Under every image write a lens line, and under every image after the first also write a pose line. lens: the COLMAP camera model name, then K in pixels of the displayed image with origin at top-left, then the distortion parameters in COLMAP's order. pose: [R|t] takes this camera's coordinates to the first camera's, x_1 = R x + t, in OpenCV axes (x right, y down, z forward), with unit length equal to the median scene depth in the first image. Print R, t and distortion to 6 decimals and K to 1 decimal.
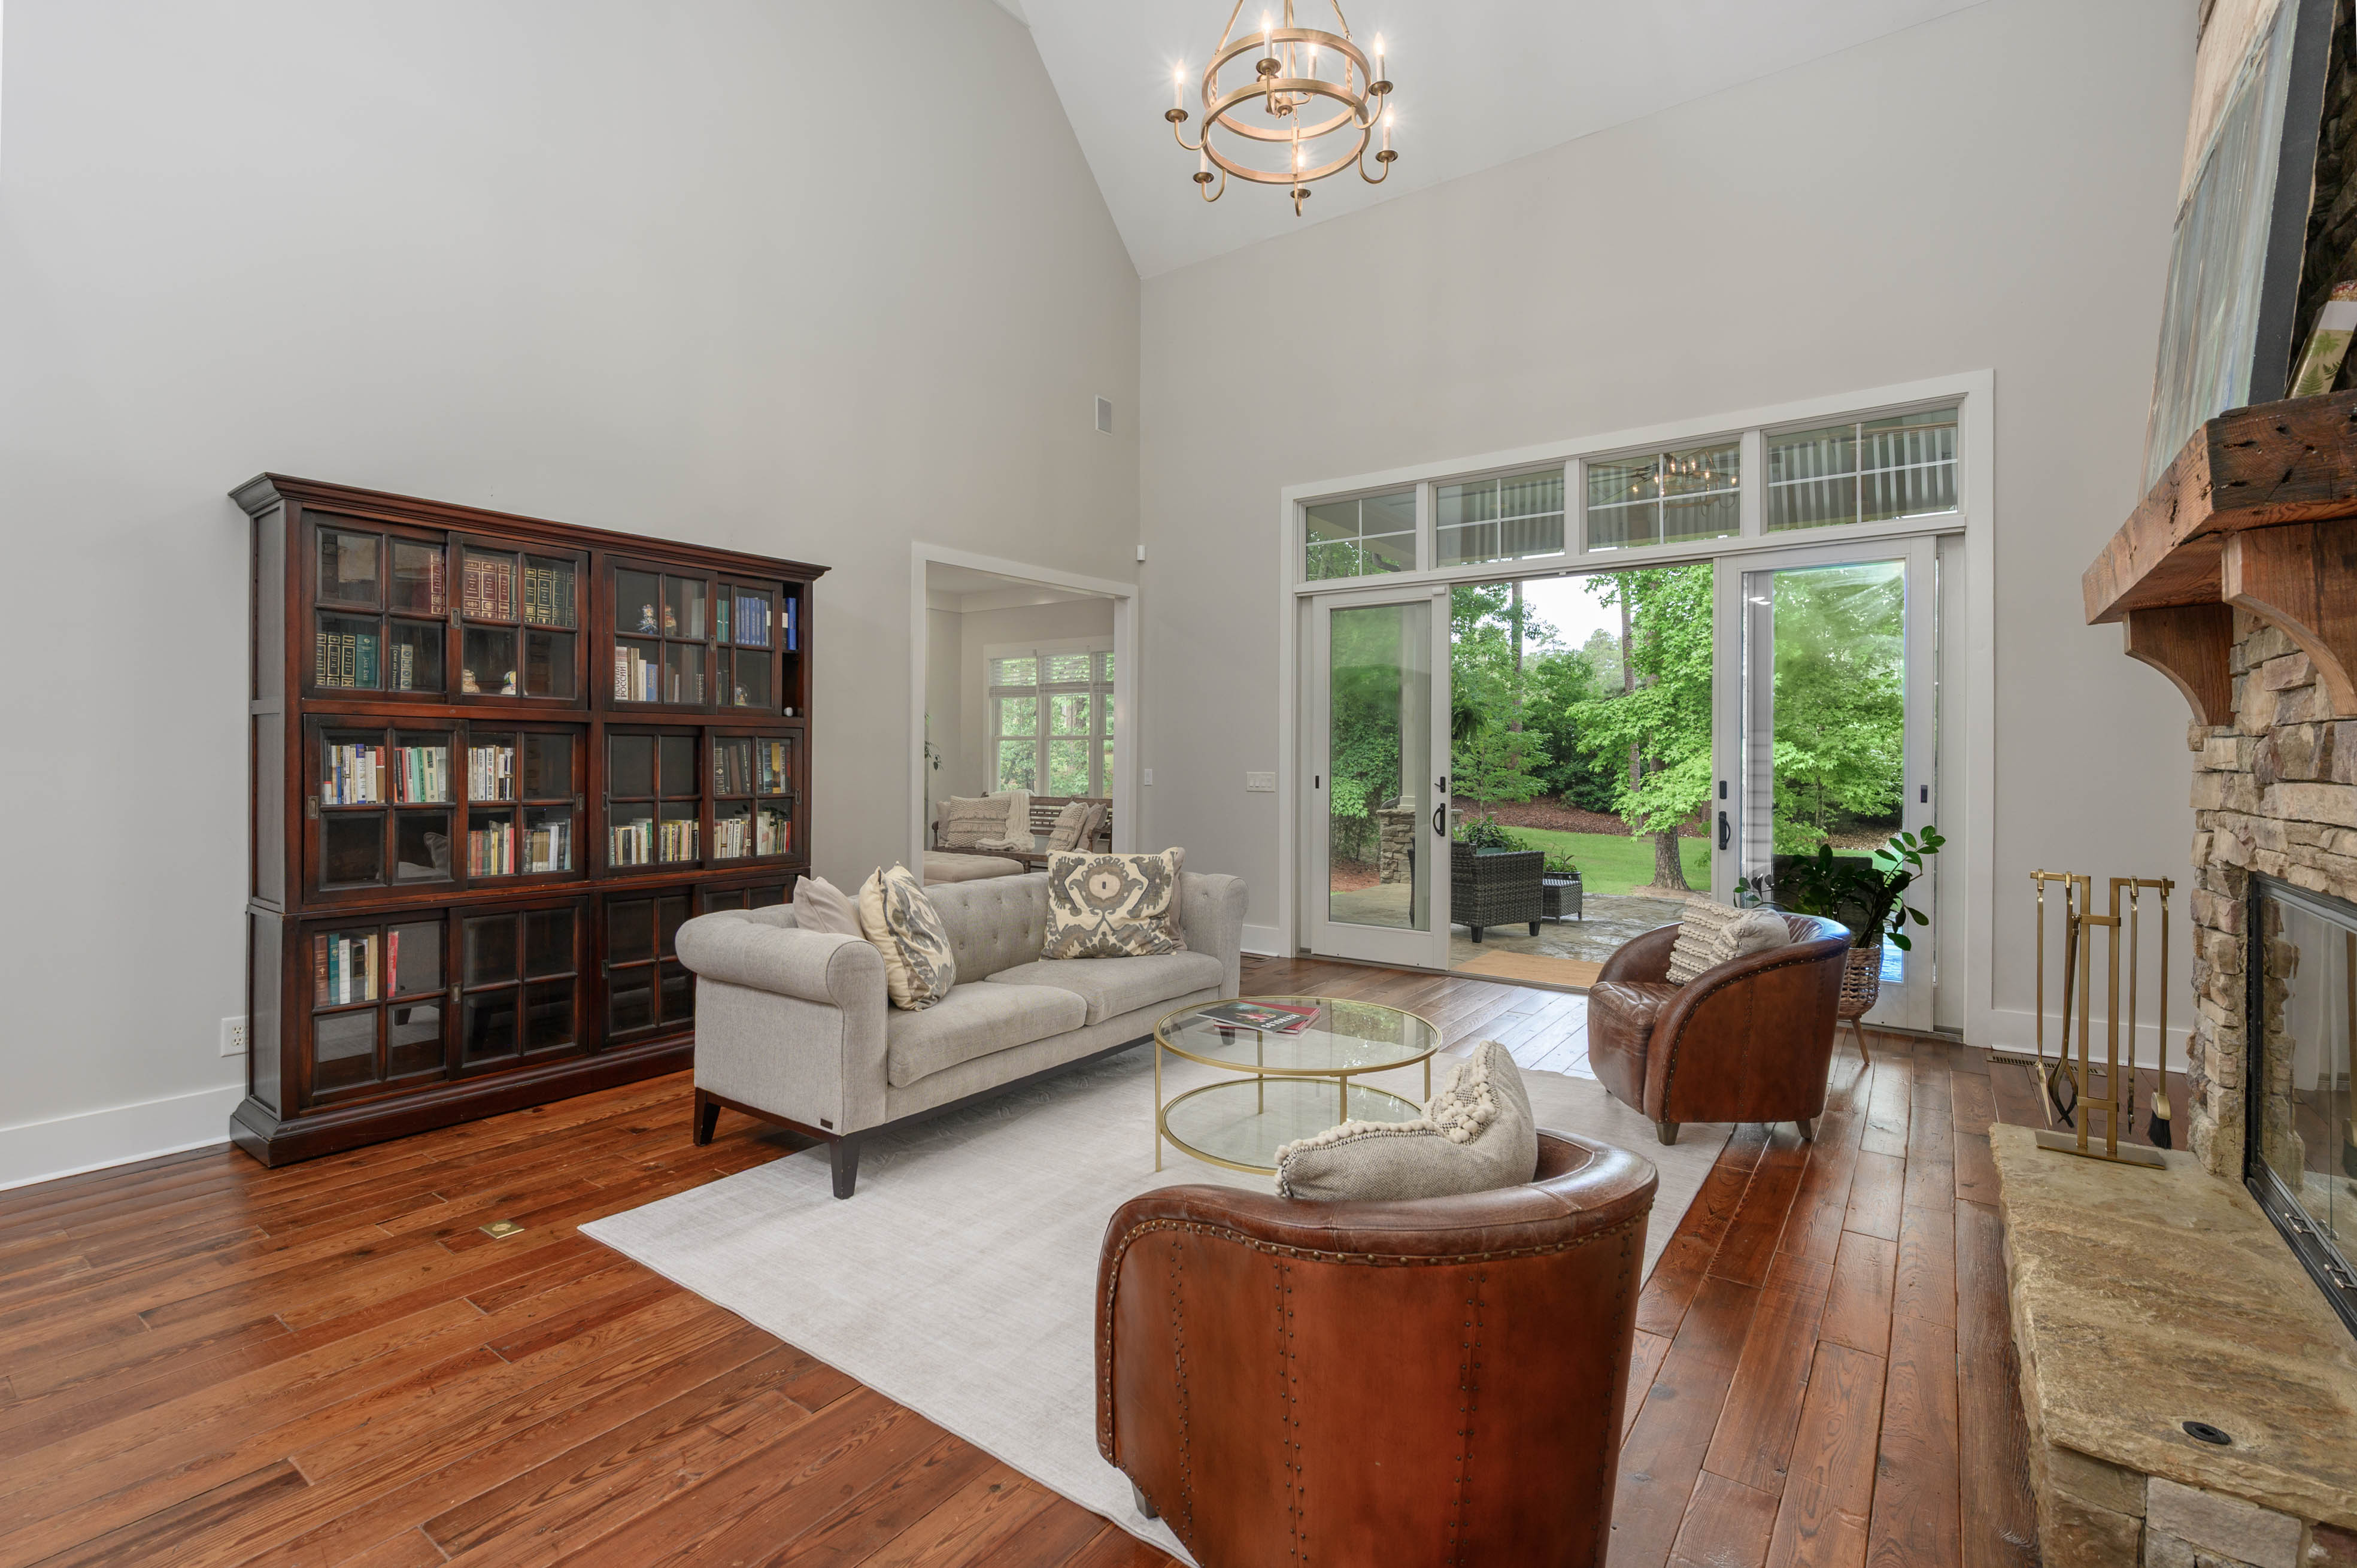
lens RADIAL K [[1067.7, 0, 1178.7], [0, 1067.7, 764.5], [0, 0, 1]] dist [-0.003797, -0.000991]
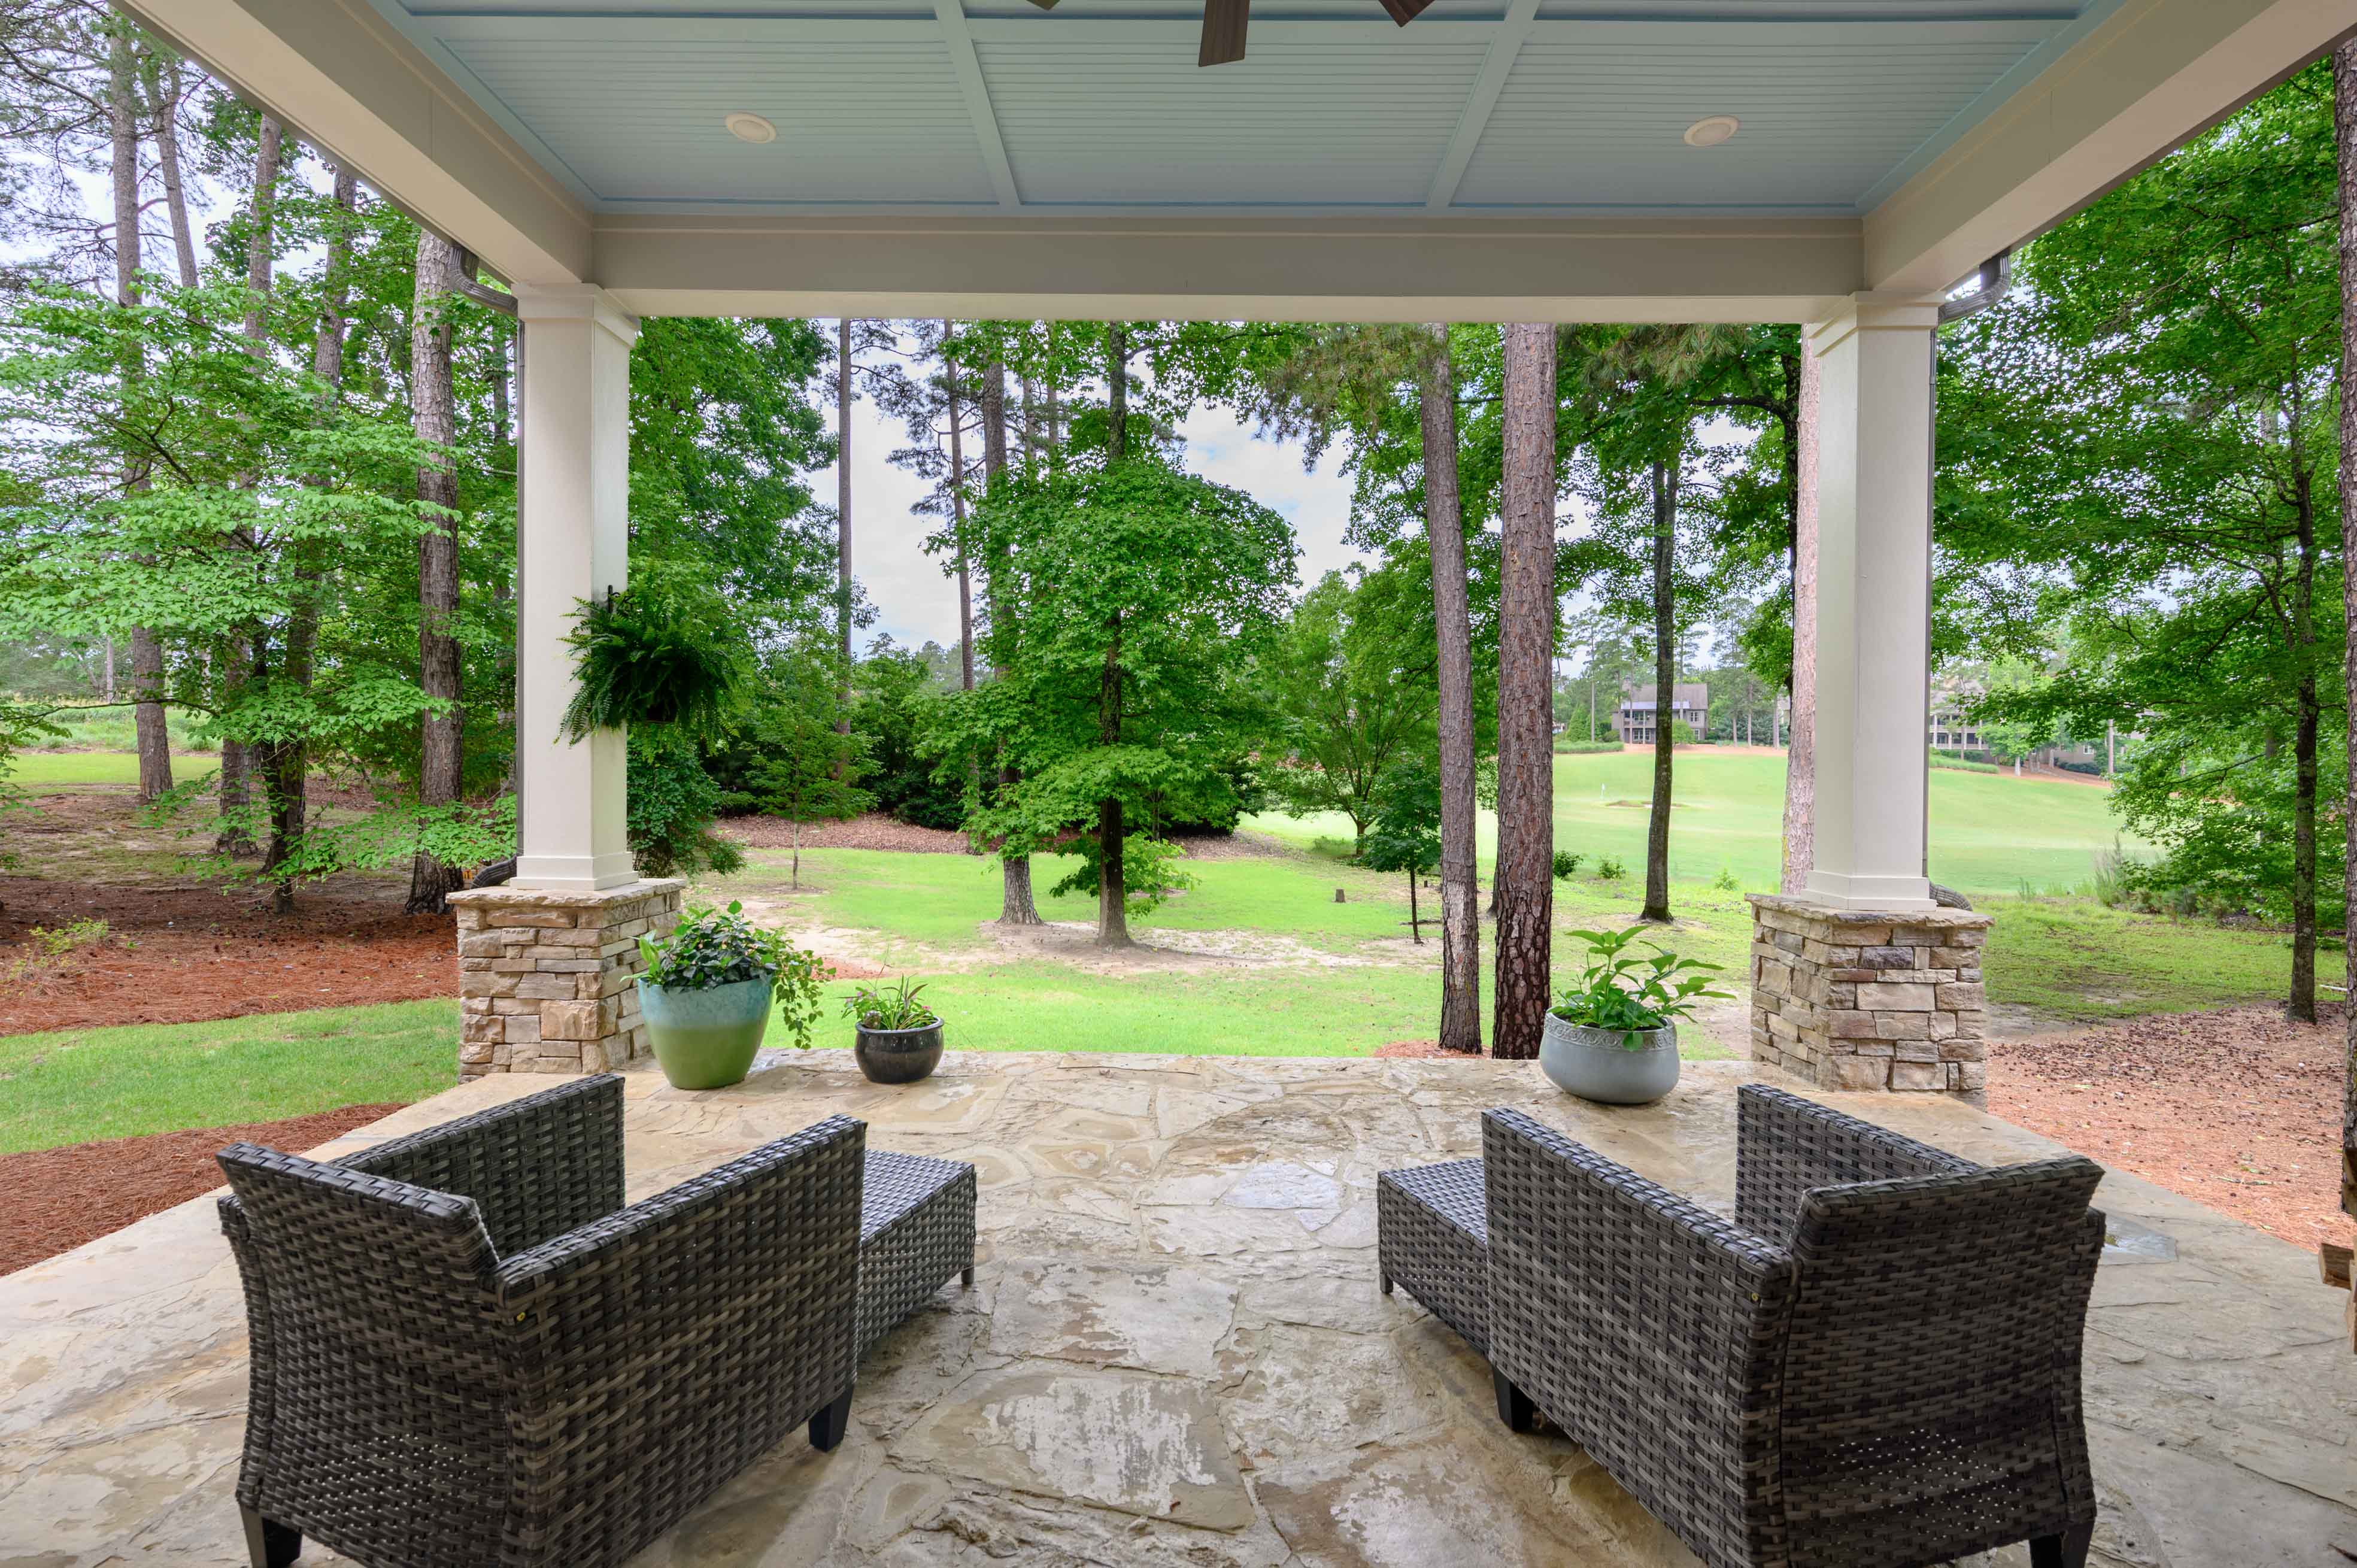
lens RADIAL K [[1067.7, 0, 1159.3], [0, 1067.7, 775.8], [0, 0, 1]] dist [-0.003797, -0.000991]
pose [[0.831331, 0.001741, 0.555775, 0.193086], [-0.003308, 0.999993, 0.001817, -0.001701], [-0.555768, -0.003349, 0.831331, 0.553397]]
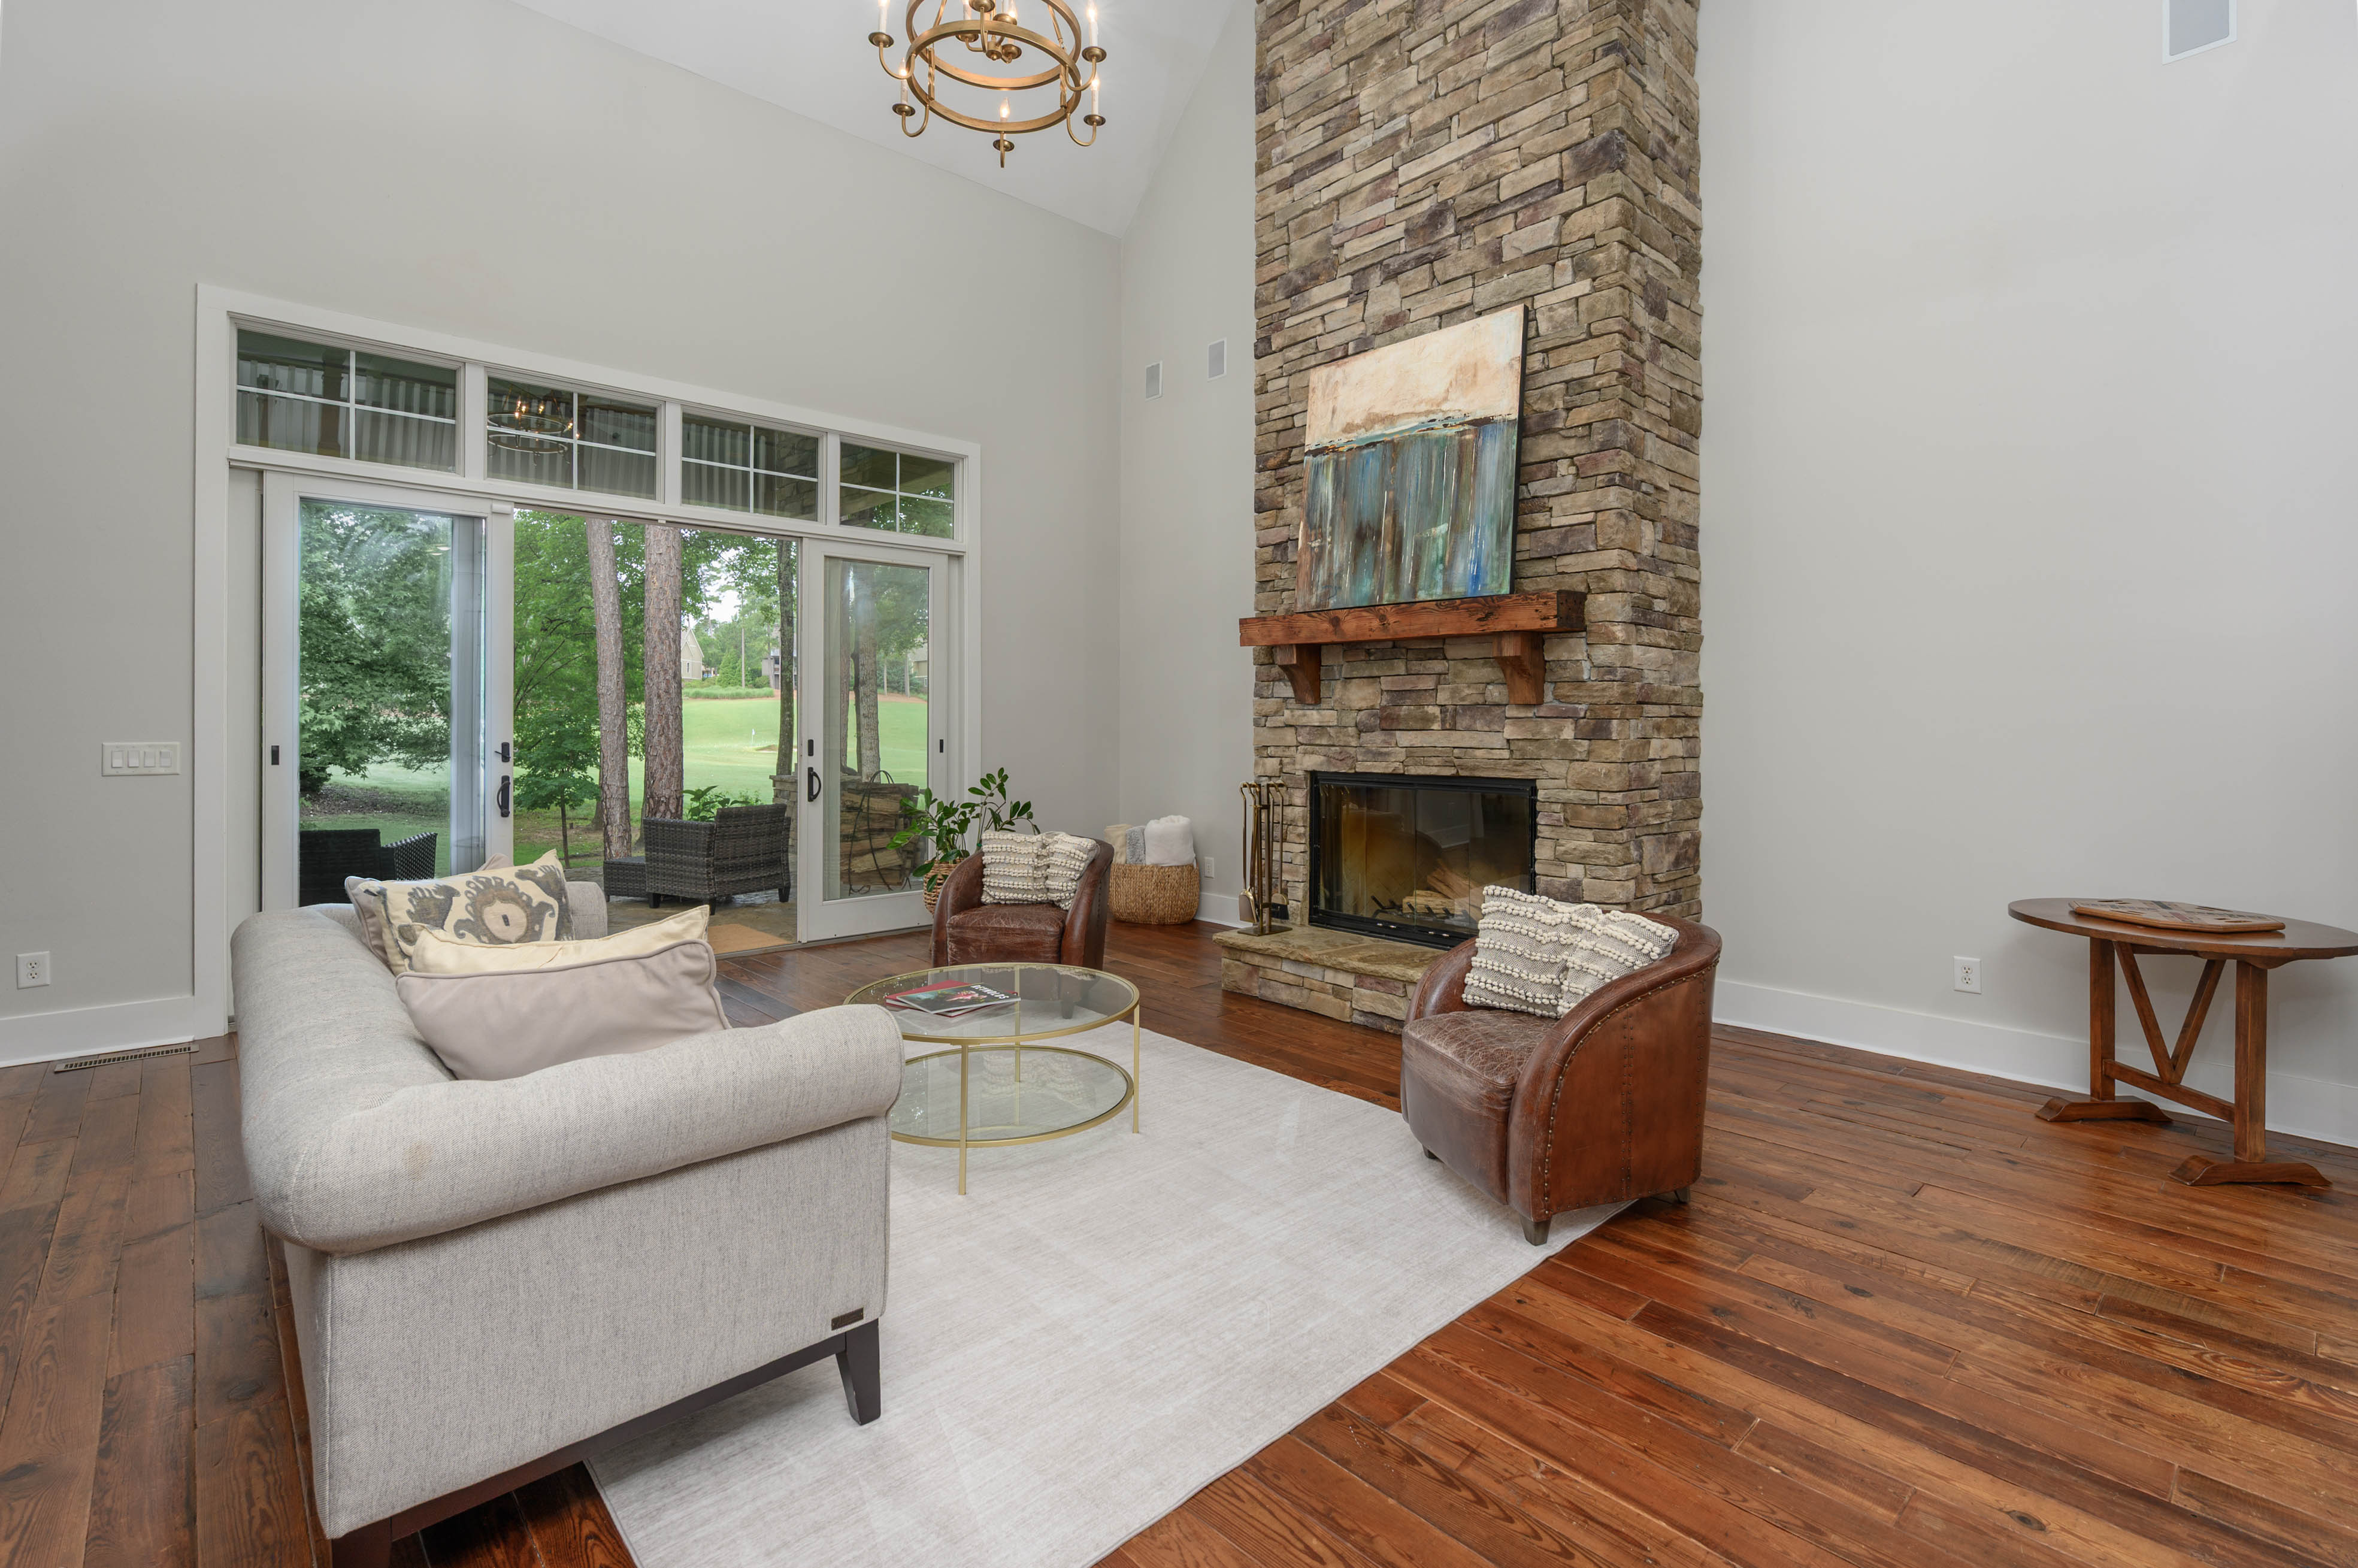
lens RADIAL K [[1068.1, 0, 1200.3], [0, 1068.1, 721.5], [0, 0, 1]] dist [-0.003797, -0.000991]
pose [[0.191430, -0.004362, 0.981497, -0.257484], [0.005960, 0.999977, 0.003282, -0.002445], [-0.981488, 0.005222, 0.191452, 0.196153]]
